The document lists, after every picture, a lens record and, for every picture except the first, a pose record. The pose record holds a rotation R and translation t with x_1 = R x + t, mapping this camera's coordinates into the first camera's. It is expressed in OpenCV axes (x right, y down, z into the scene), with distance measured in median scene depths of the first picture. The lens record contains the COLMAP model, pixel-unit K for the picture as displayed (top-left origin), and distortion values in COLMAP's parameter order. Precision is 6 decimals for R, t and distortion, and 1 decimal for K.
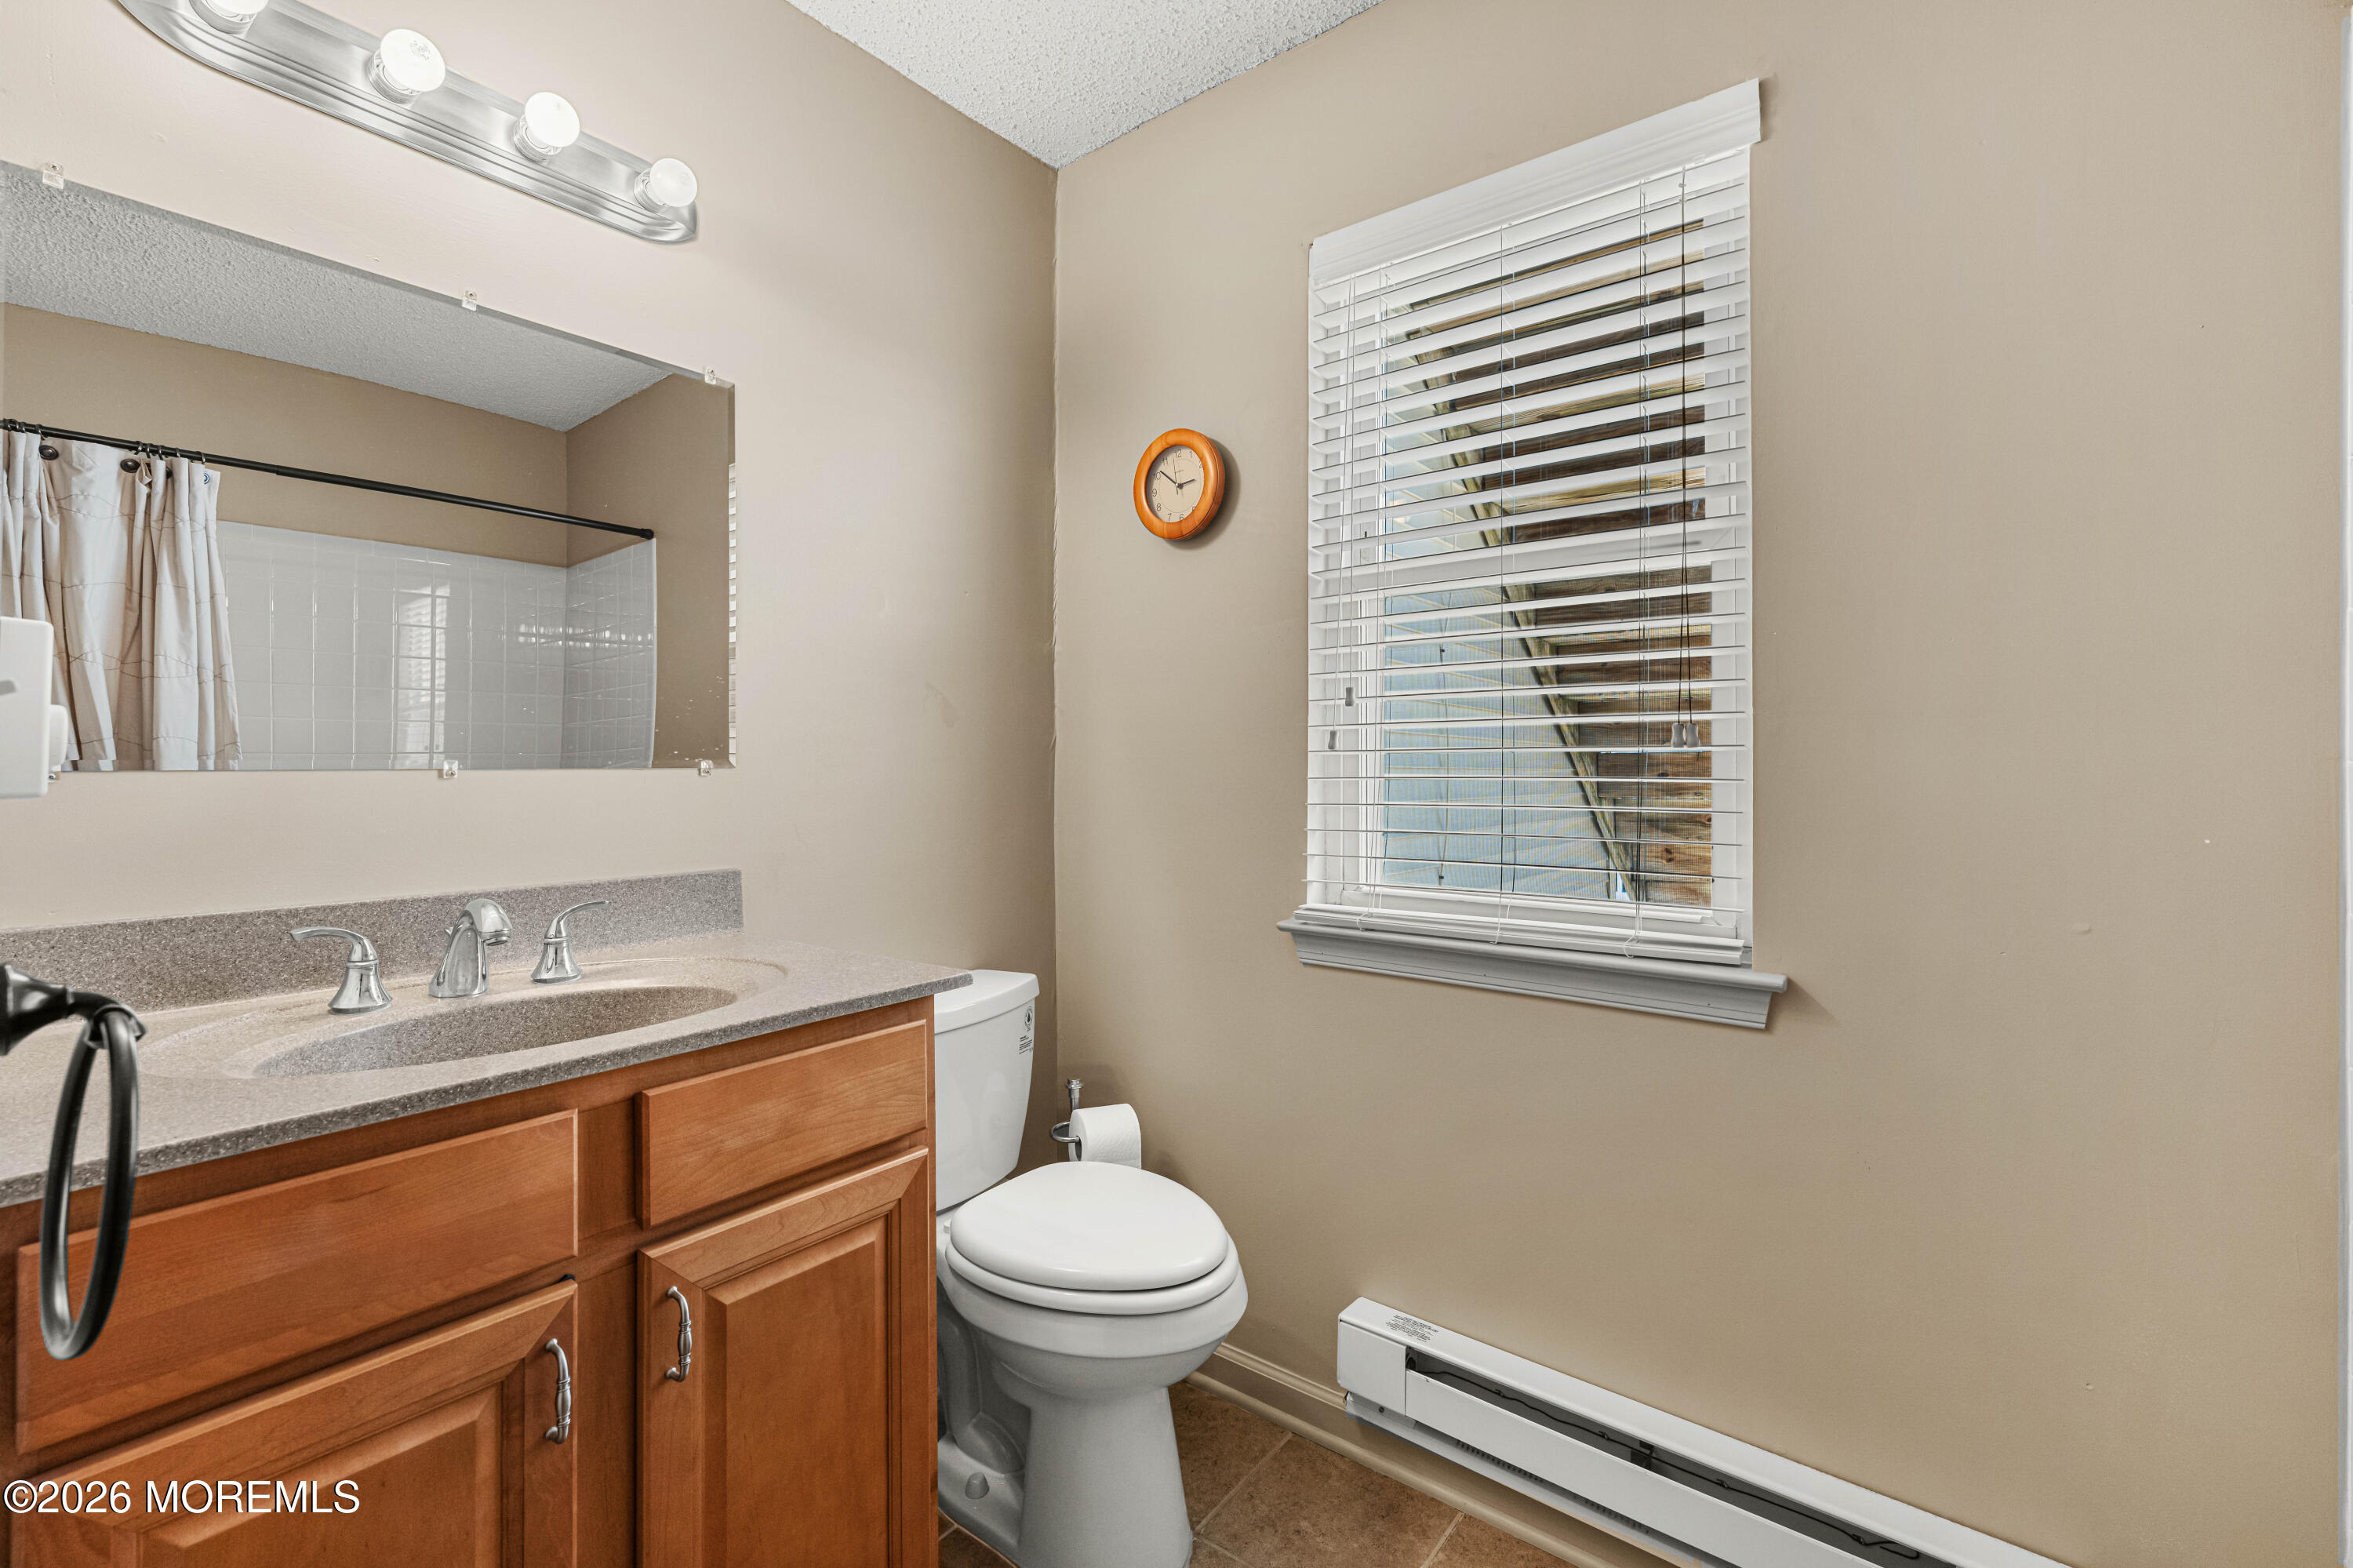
lens RADIAL K [[1001.5, 0, 1174.2], [0, 1001.5, 743.0], [0, 0, 1]] dist [-0.000054, -0.000015]
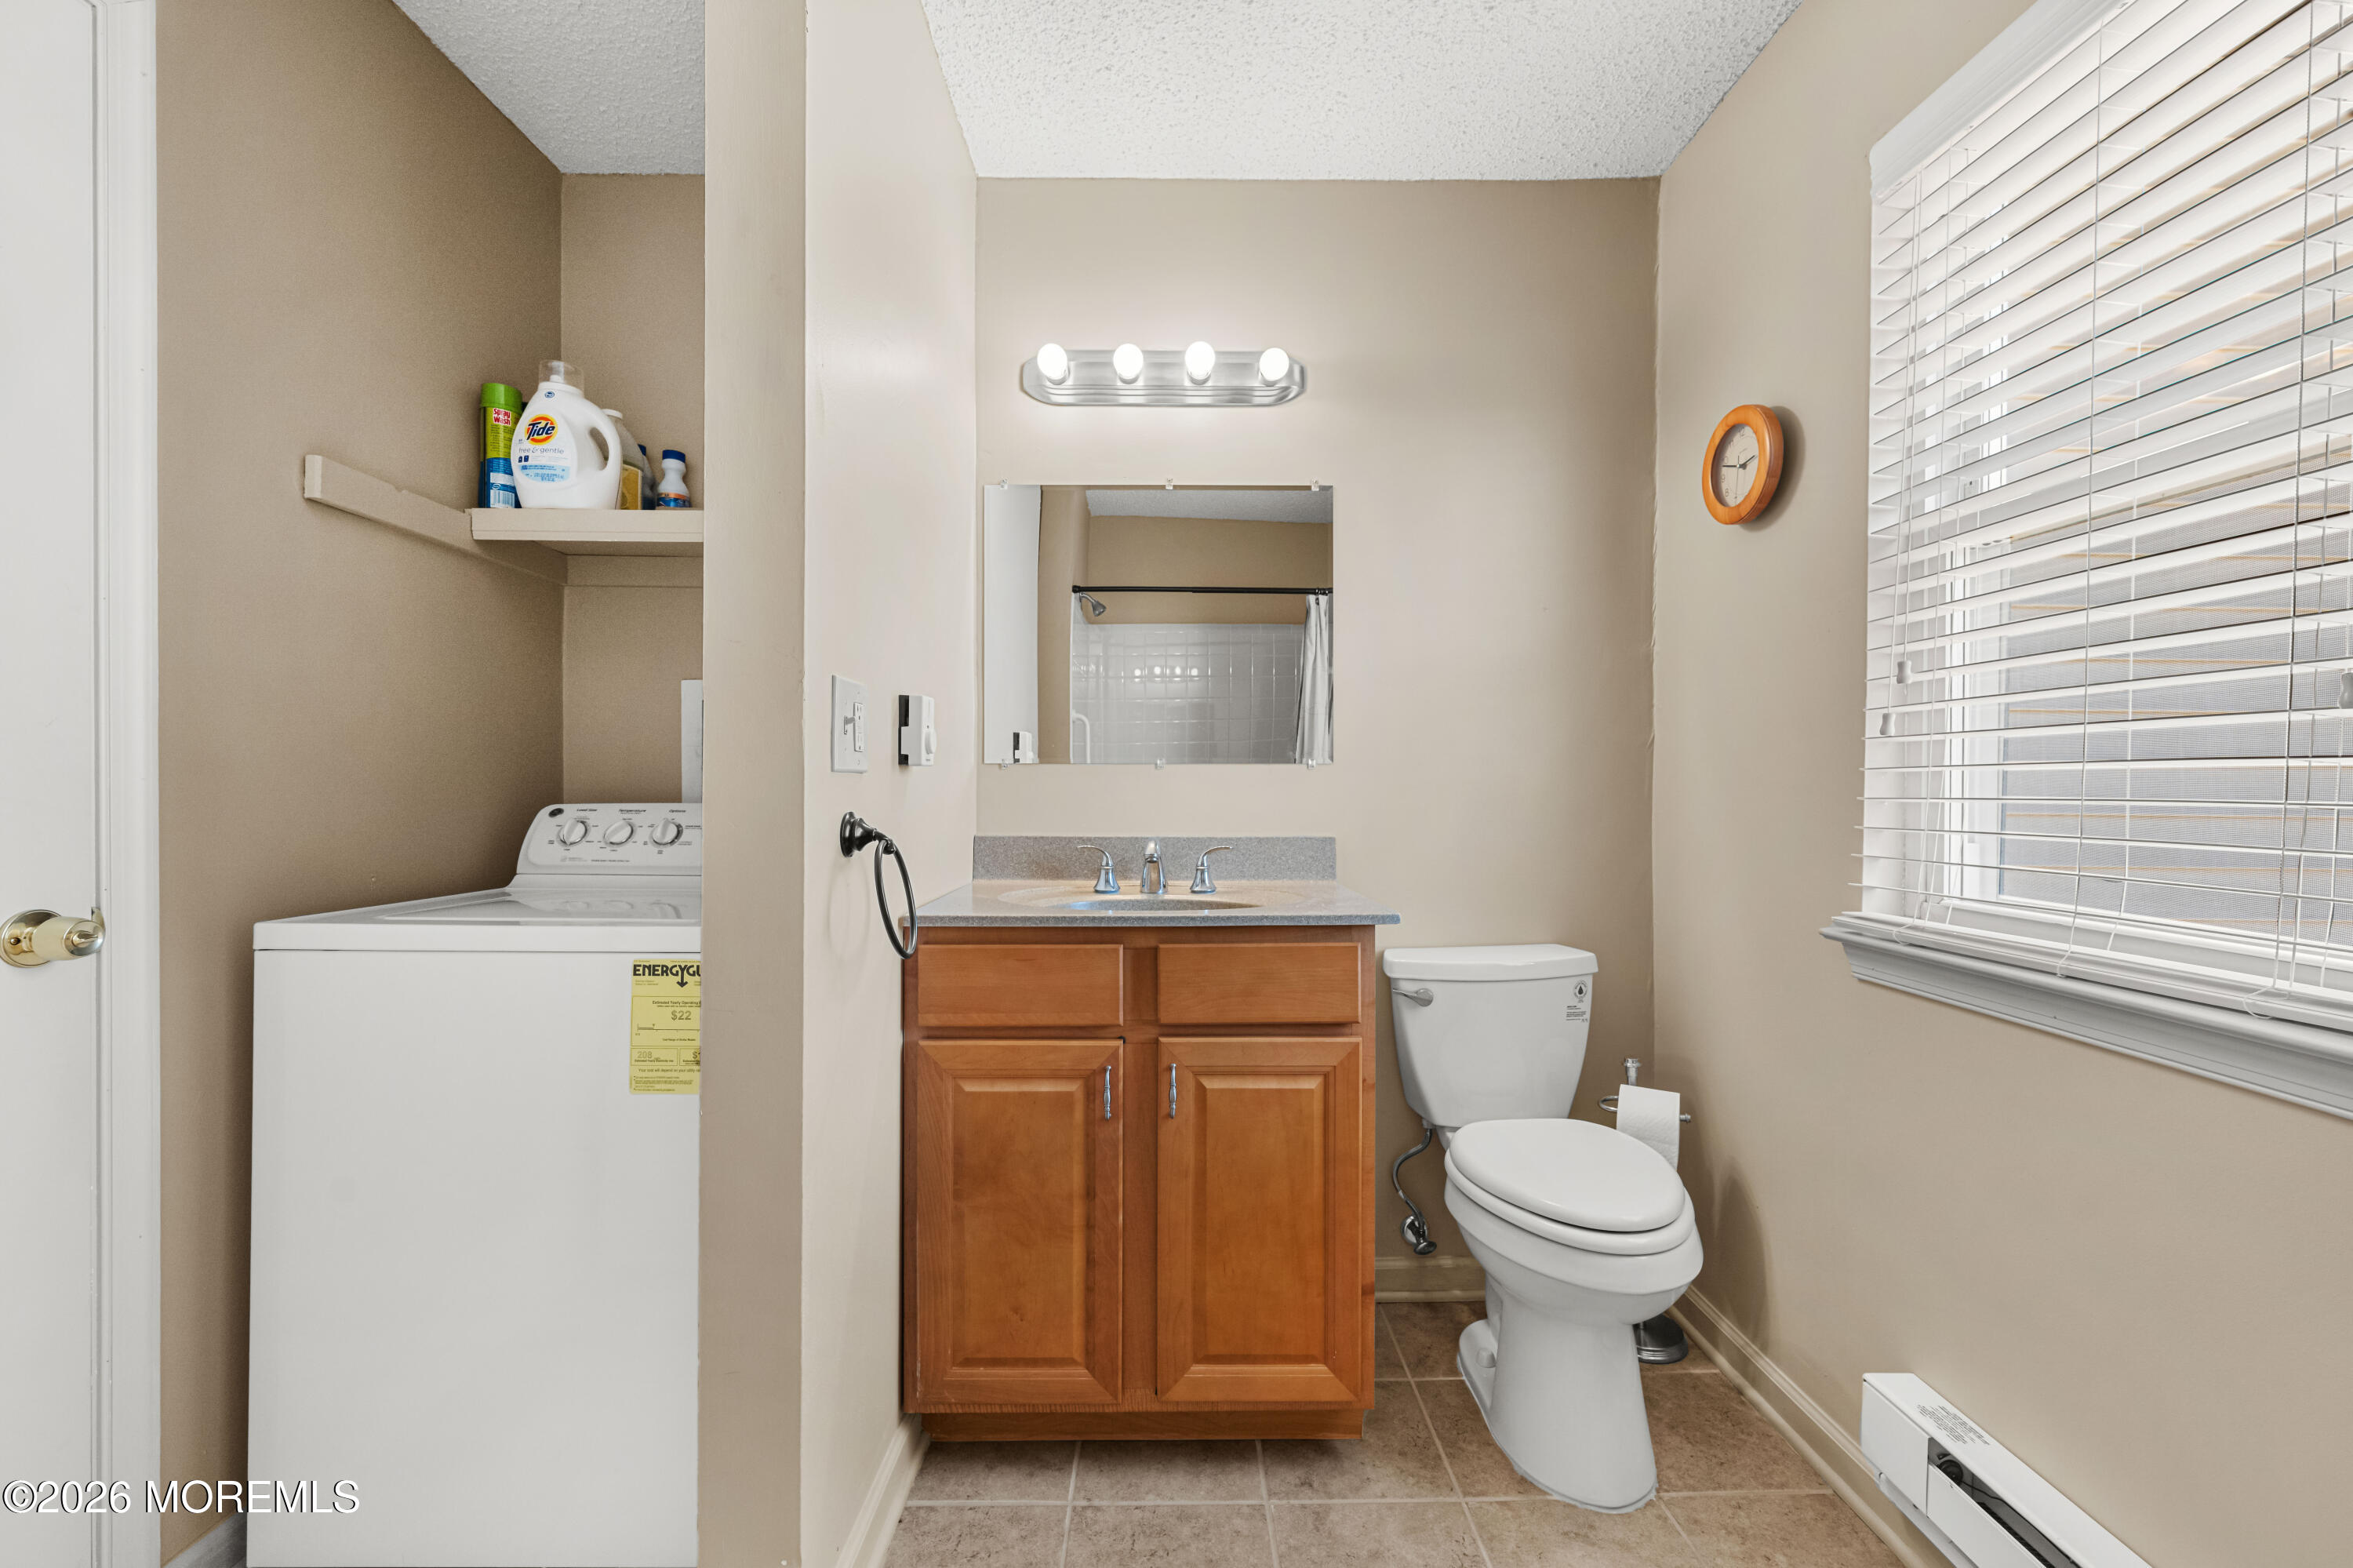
lens RADIAL K [[937.2, 0, 1177.3], [0, 937.2, 780.7], [0, 0, 1]] dist [0.000695, -0.000011]
pose [[0.624914, 0.000282, -0.780693, 0.447374], [0.013292, 0.999851, 0.011001, 0.031621], [0.780580, -0.017252, 0.624818, 0.019258]]
